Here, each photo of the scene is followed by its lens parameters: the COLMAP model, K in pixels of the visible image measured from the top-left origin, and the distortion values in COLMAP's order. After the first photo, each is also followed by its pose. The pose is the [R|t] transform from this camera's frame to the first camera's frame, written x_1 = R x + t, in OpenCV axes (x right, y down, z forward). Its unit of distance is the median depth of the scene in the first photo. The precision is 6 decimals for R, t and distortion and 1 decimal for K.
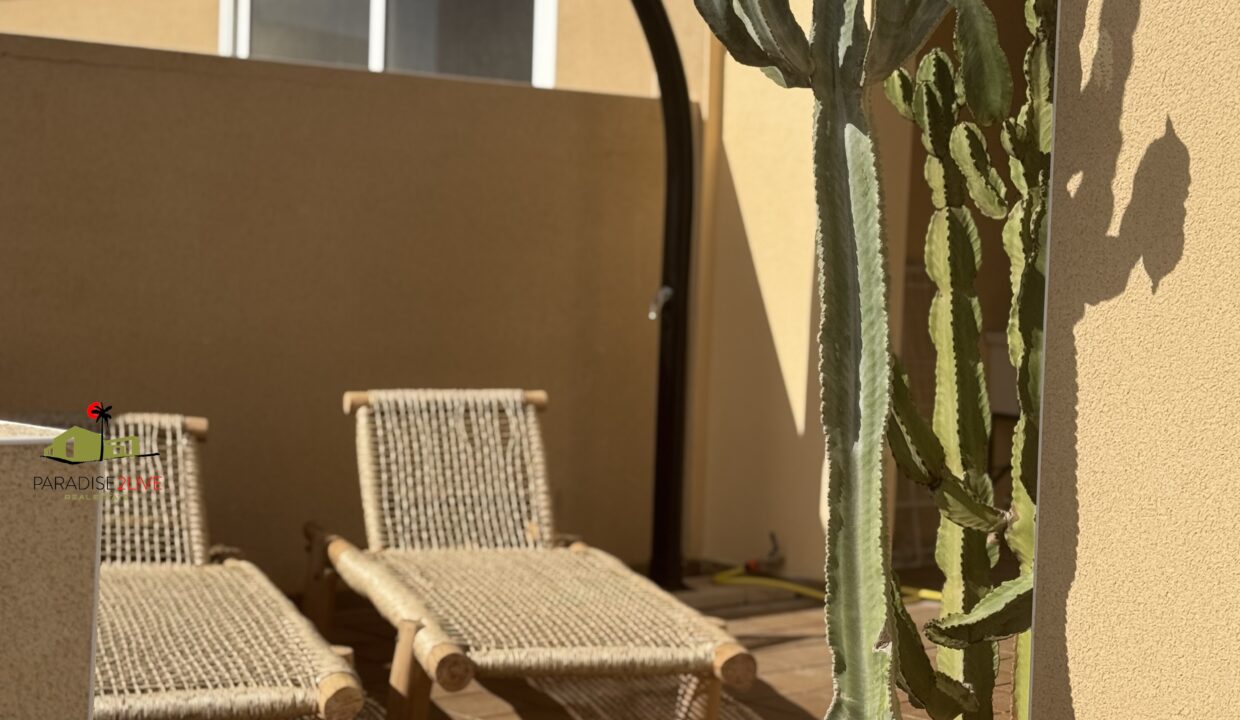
lens RADIAL K [[2288.1, 0, 671.4], [0, 2288.1, 360.0], [0, 0, 1]] dist [0.264251, -0.179914]
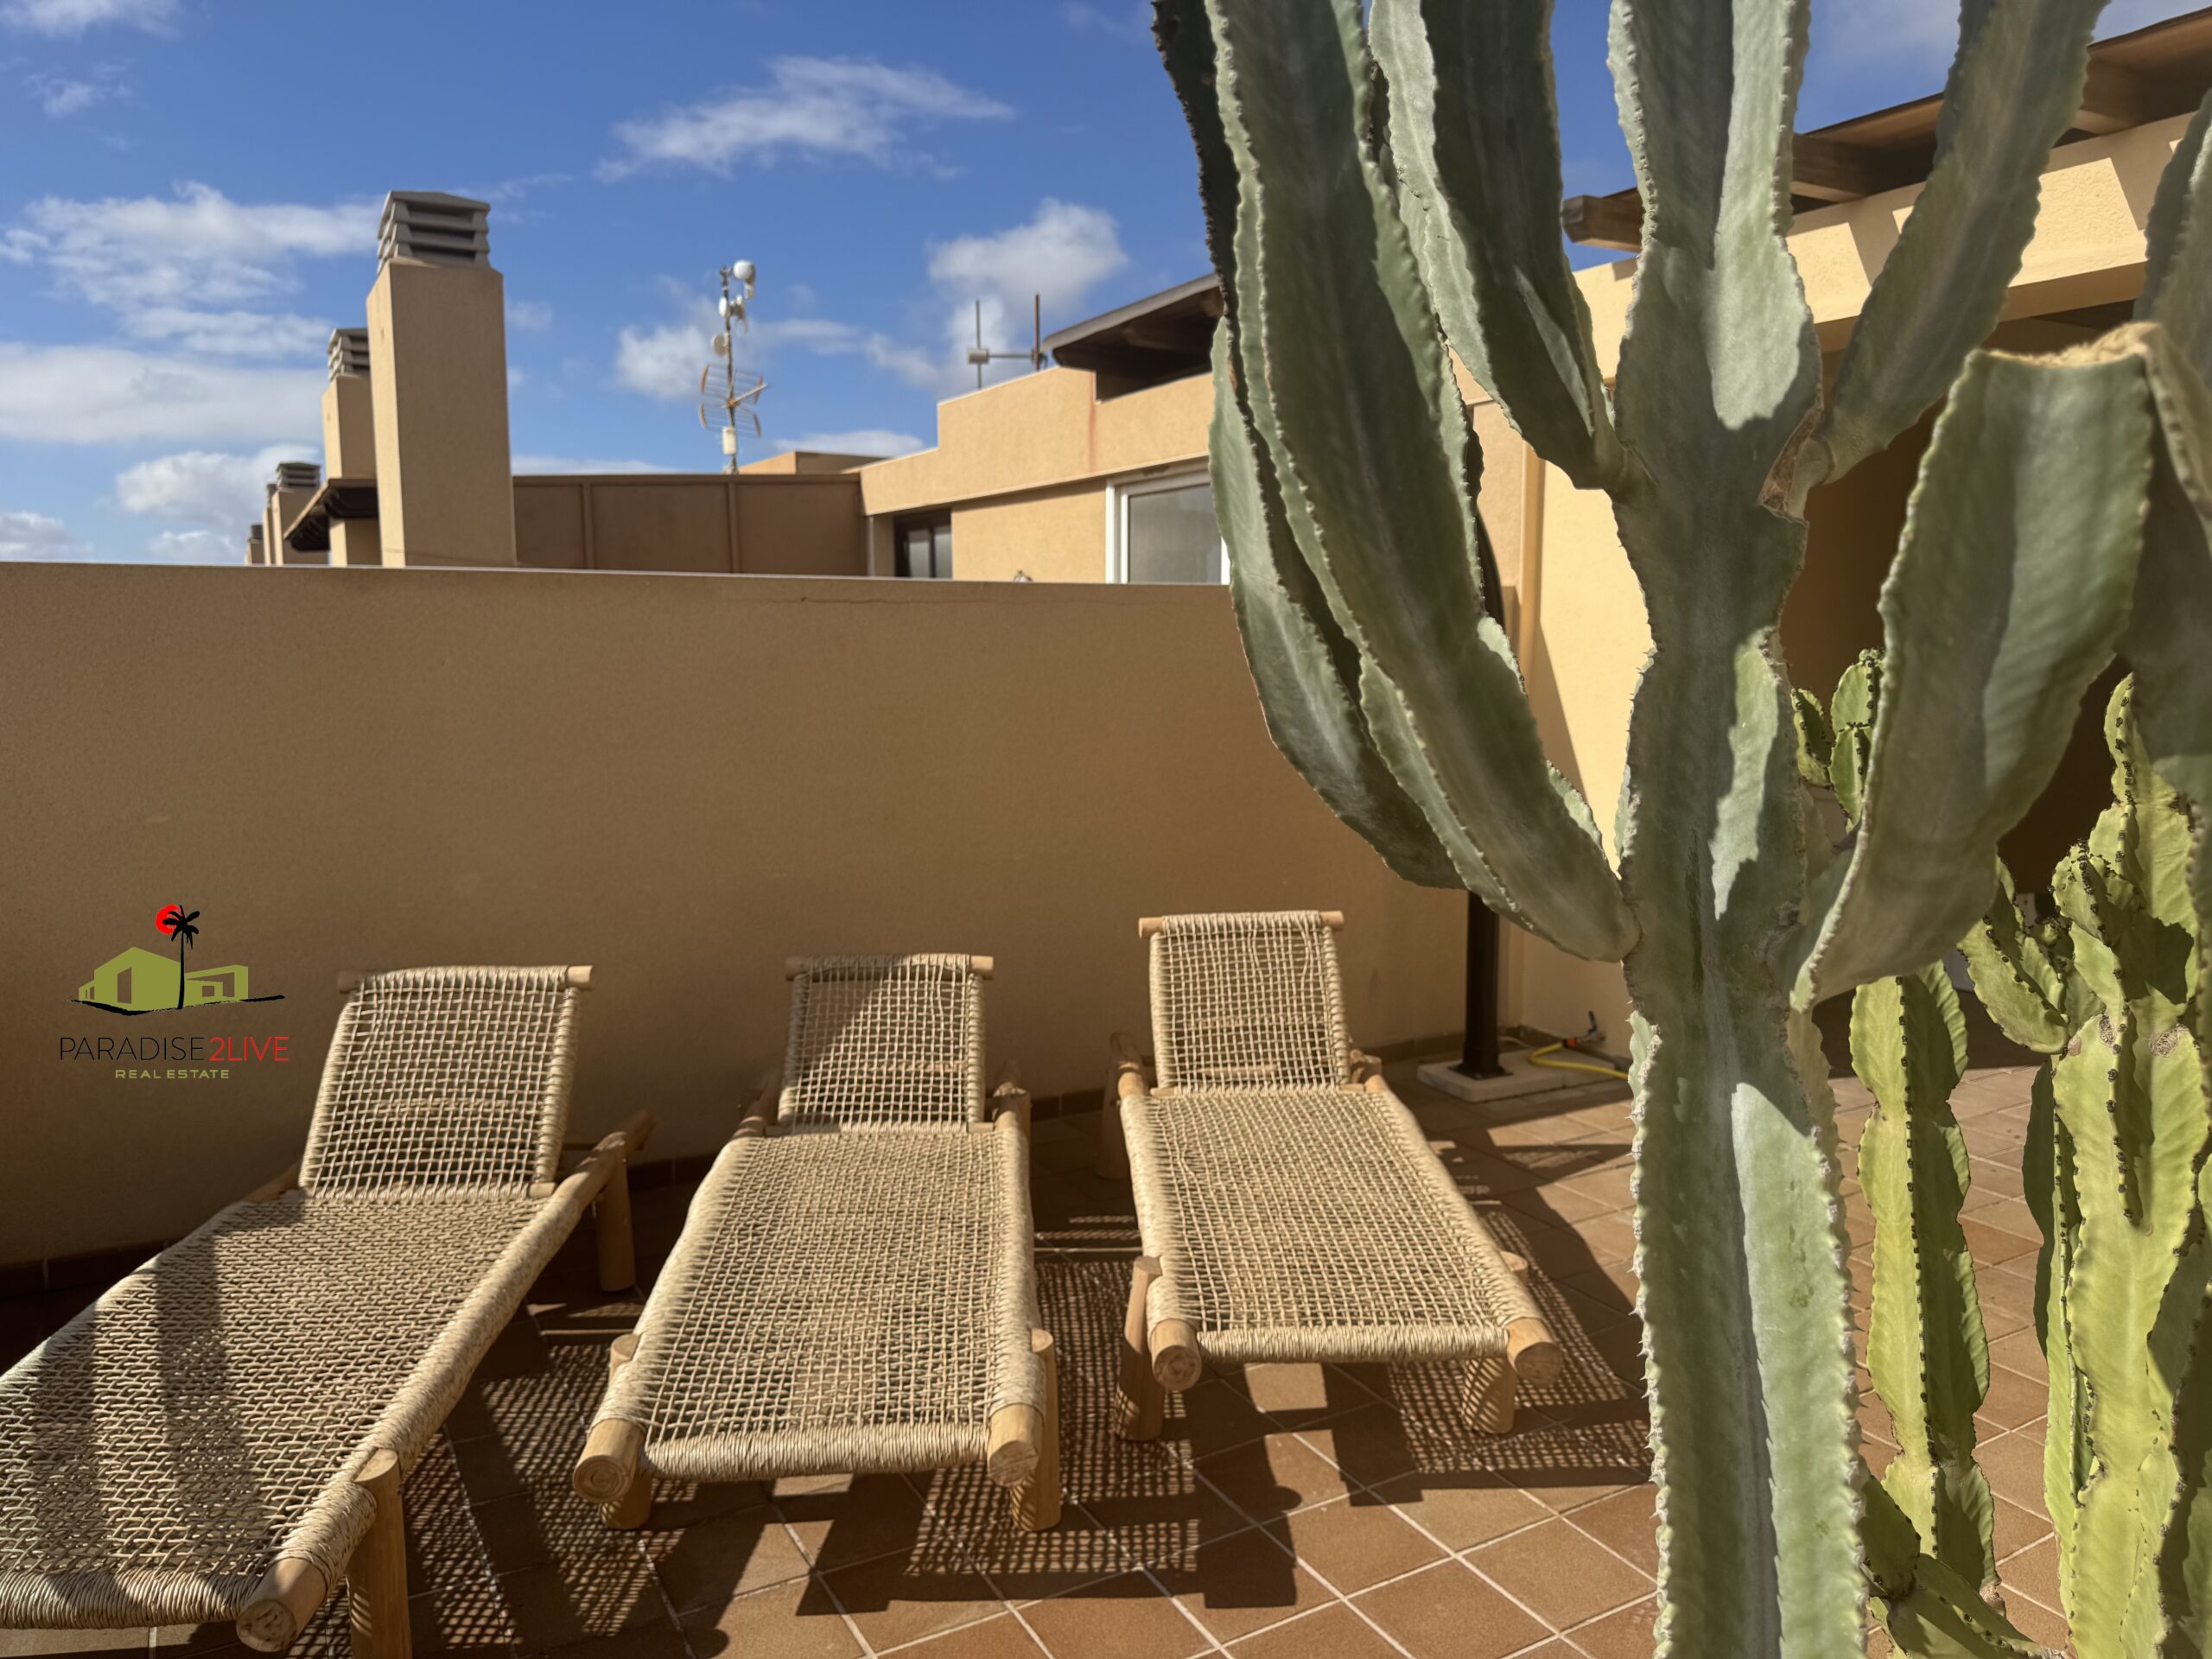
lens RADIAL K [[1577.9, 0, 1106.0], [0, 1577.9, 829.5], [0, 0, 1]] dist [-0.011082, -0.000110]
pose [[0.966087, -0.008539, -0.258076, 0.038025], [0.027319, 0.997224, 0.069272, -0.128016], [0.256768, -0.073973, 0.963638, 0.615744]]
